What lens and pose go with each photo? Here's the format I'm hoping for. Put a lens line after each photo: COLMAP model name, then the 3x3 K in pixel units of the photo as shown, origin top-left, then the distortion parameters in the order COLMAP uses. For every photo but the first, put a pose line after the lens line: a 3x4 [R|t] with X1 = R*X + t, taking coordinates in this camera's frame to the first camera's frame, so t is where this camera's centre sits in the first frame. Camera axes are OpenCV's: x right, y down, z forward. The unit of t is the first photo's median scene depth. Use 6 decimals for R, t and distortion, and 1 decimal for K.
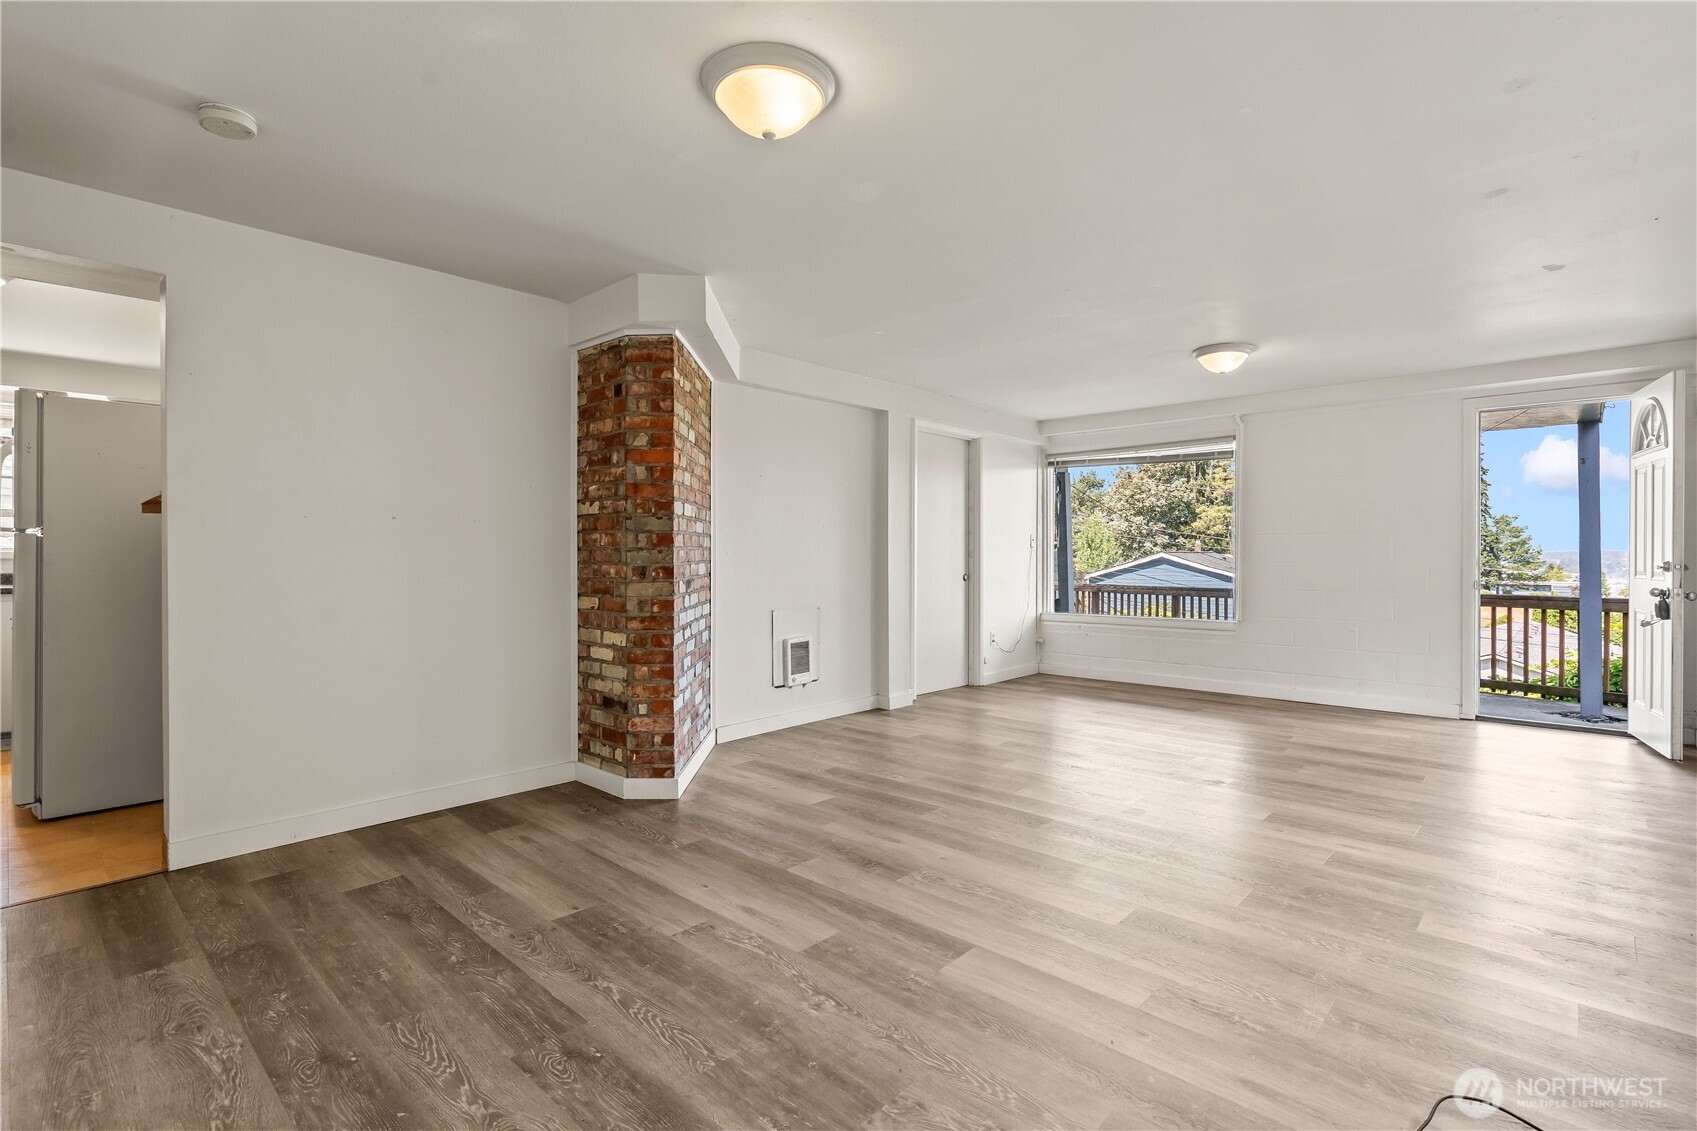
lens RADIAL K [[787.1, 0, 860.8], [0, 787.1, 557.4], [0, 0, 1]] dist [-0.001223, 0.000570]
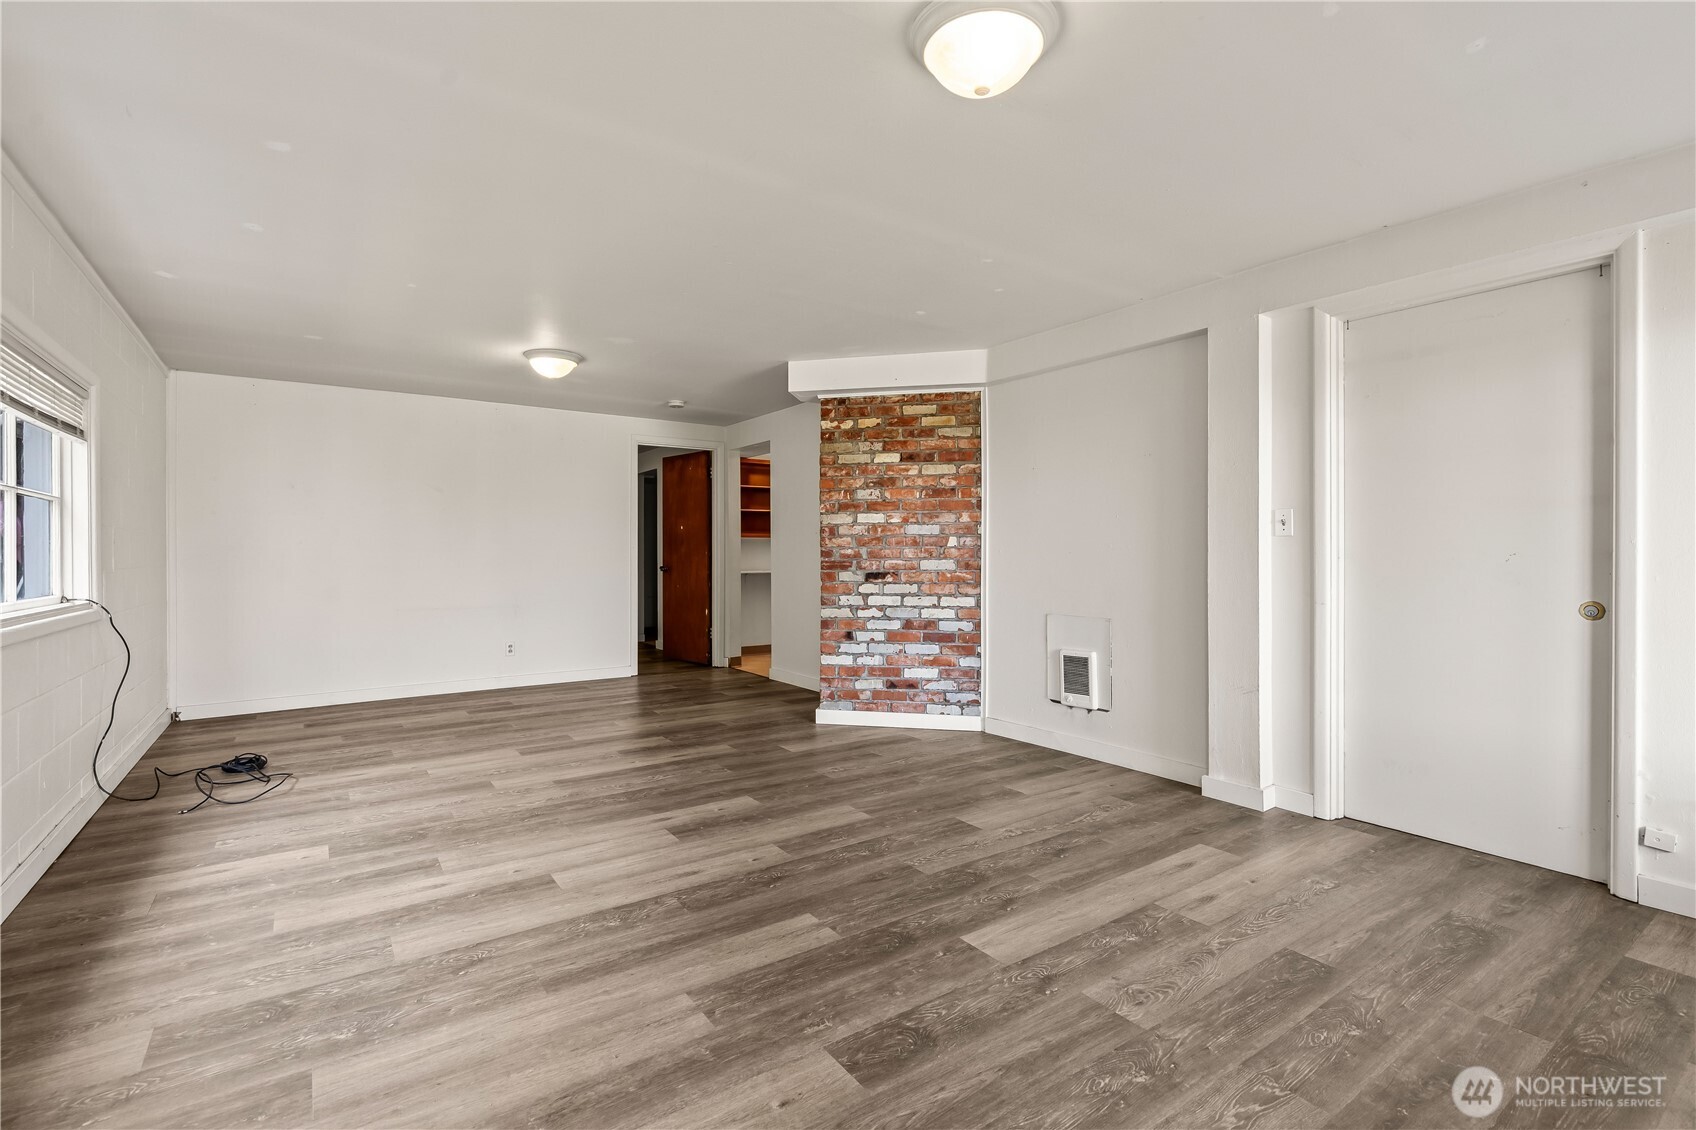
lens RADIAL K [[786.6, 0, 853.2], [0, 786.6, 558.2], [0, 0, 1]] dist [-0.001223, 0.000570]
pose [[-0.218313, 0.006082, -0.975860, 1.373241], [-0.002941, 0.999972, 0.006890, -0.005663], [0.975874, 0.004374, -0.218289, 1.641147]]
